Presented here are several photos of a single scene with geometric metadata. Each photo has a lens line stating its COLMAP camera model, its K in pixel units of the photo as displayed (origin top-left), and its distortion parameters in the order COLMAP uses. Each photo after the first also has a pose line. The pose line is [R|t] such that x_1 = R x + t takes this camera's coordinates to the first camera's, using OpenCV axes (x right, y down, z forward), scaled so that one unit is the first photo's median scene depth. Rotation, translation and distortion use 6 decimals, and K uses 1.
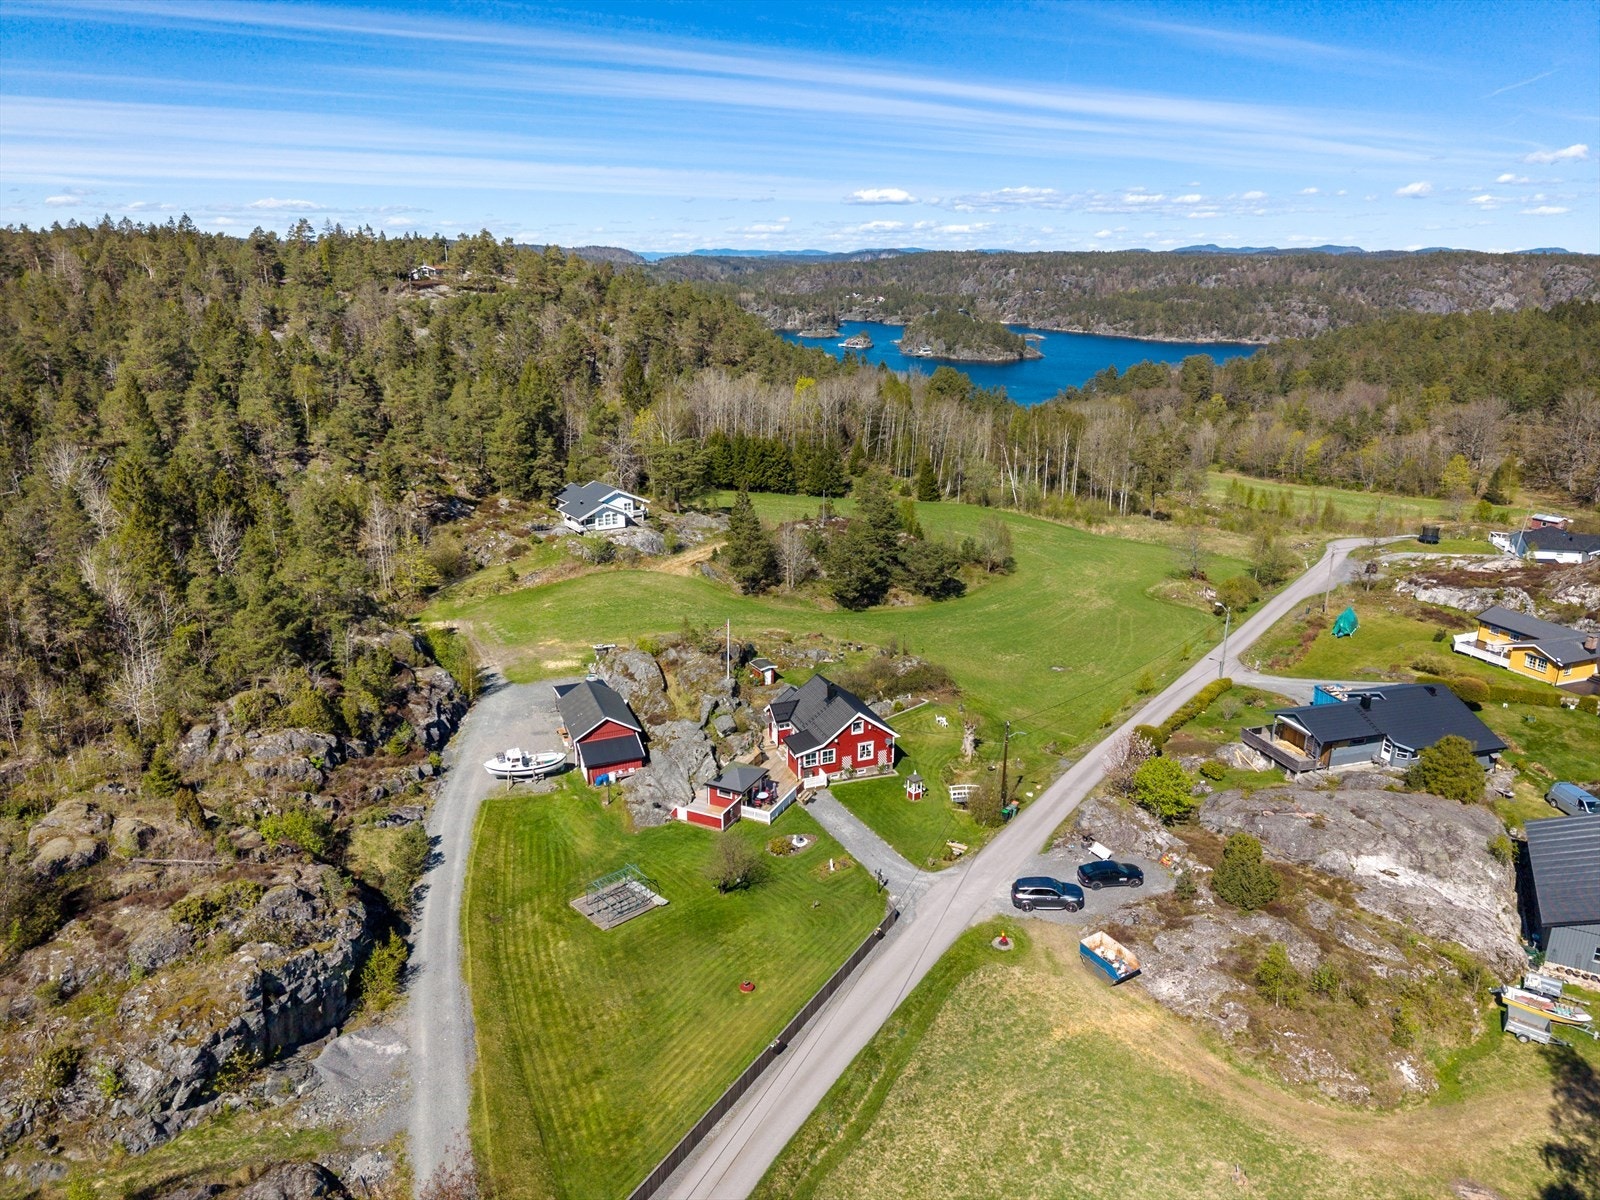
lens RADIAL K [[1054.9, 0, 804.3], [0, 1054.9, 568.4], [0, 0, 1]] dist [0.079516, -0.093990]
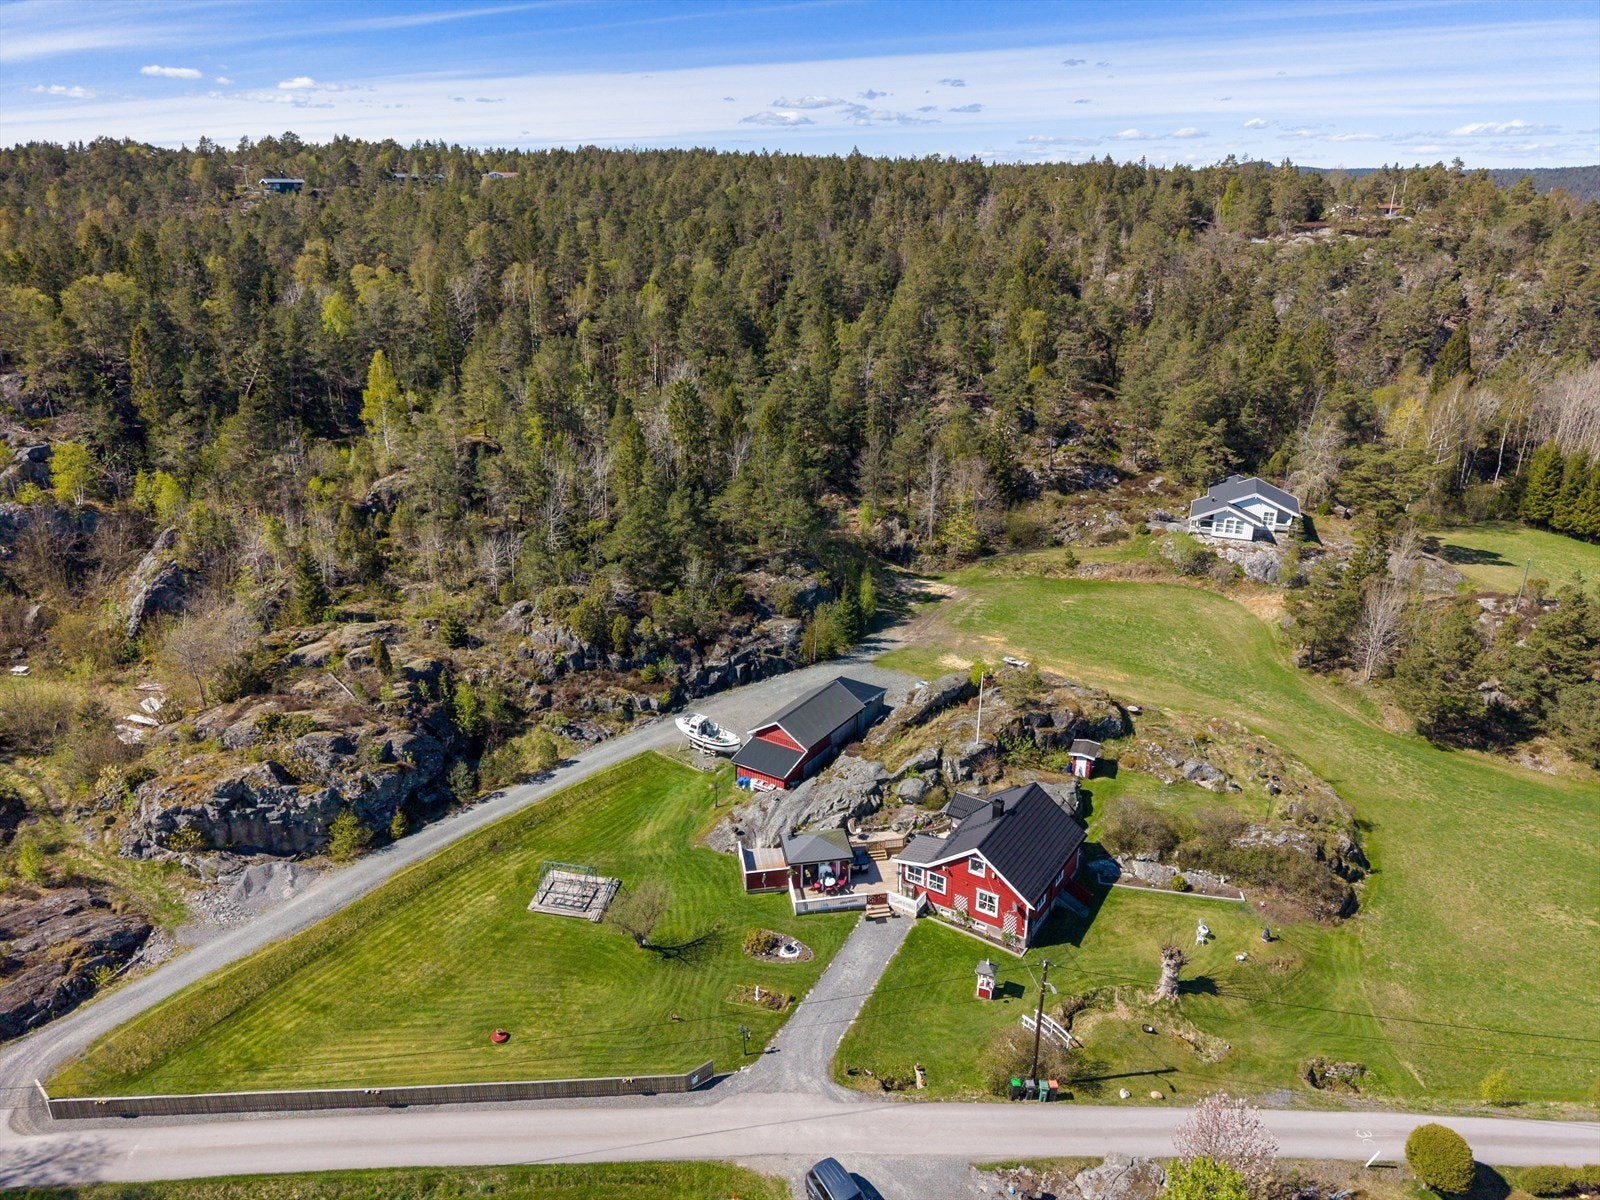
lens RADIAL K [[1054.9, 0, 804.3], [0, 1054.9, 568.4], [0, 0, 1]] dist [0.079516, -0.093990]
pose [[0.574169, 0.264767, -0.774744, 0.560383], [-0.219248, 0.961430, 0.166080, -0.163603], [0.788835, 0.074503, 0.610073, 0.491322]]
